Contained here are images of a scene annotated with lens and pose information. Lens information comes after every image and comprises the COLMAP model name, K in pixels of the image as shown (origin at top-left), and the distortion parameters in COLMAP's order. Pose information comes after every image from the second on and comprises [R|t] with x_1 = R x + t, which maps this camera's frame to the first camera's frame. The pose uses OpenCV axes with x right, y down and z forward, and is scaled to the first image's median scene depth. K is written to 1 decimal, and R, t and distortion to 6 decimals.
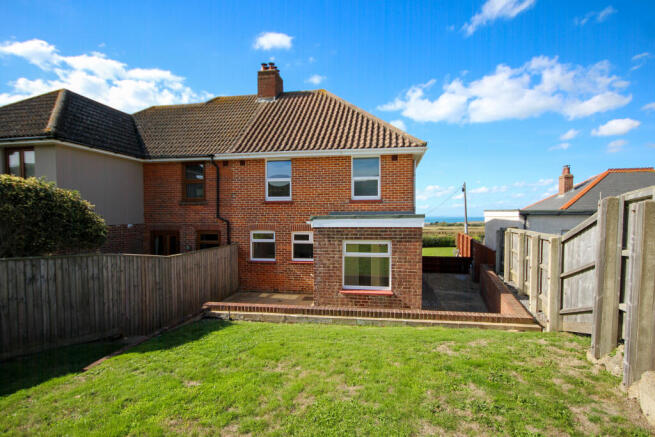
lens RADIAL K [[328.4, 0, 326.3], [0, 328.4, 230.0], [0, 0, 1]] dist [0.000720, 0.000313]
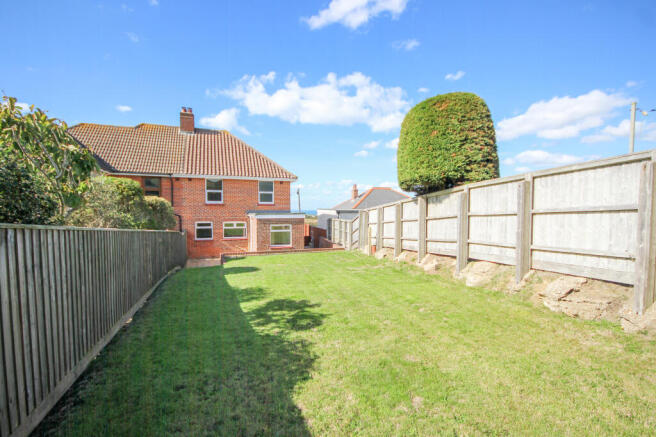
lens RADIAL K [[312.9, 0, 328.0], [0, 312.9, 218.5], [0, 0, 1]] dist [0.000928, 0.000129]
pose [[0.859216, -0.009562, 0.511523, -0.469304], [0.016364, 0.999827, -0.008797, 0.011253], [-0.511351, 0.015929, 0.859224, -0.676606]]
